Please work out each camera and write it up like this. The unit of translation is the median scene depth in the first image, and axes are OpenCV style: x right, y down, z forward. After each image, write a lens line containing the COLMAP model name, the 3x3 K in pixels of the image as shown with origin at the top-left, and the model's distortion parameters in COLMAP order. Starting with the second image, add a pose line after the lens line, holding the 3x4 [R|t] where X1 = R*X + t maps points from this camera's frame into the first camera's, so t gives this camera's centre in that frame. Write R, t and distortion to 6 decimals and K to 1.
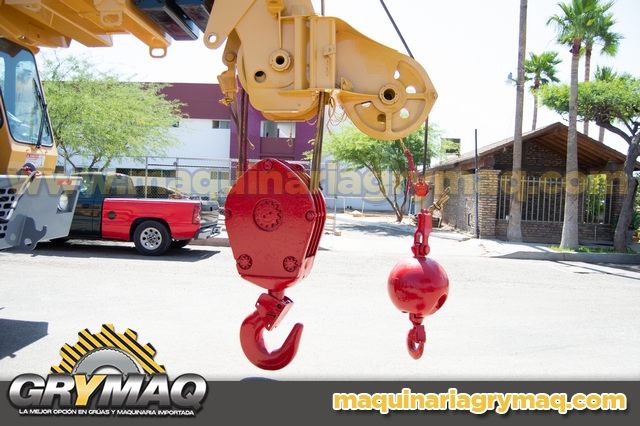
lens RADIAL K [[513.8, 0, 320.0], [0, 513.8, 213.0], [0, 0, 1]] dist [-0.076856, 0.009315]
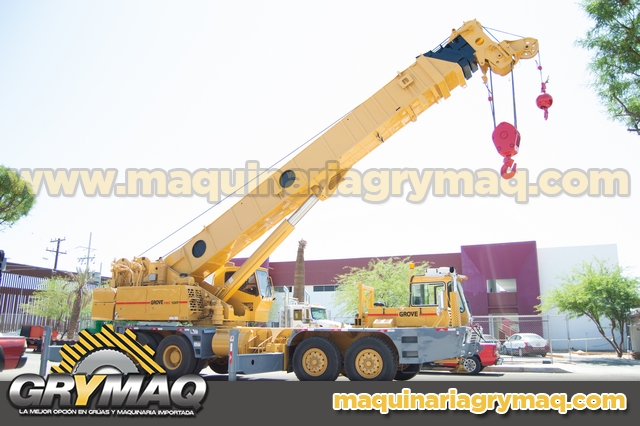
lens RADIAL K [[513.8, 0, 320.0], [0, 513.8, 213.0], [0, 0, 1]] dist [-0.076856, 0.009315]
pose [[0.931491, -0.109557, -0.346875, -0.067473], [0.007310, 0.959014, -0.283264, 0.017808], [0.363691, 0.261322, 0.894114, -0.438821]]
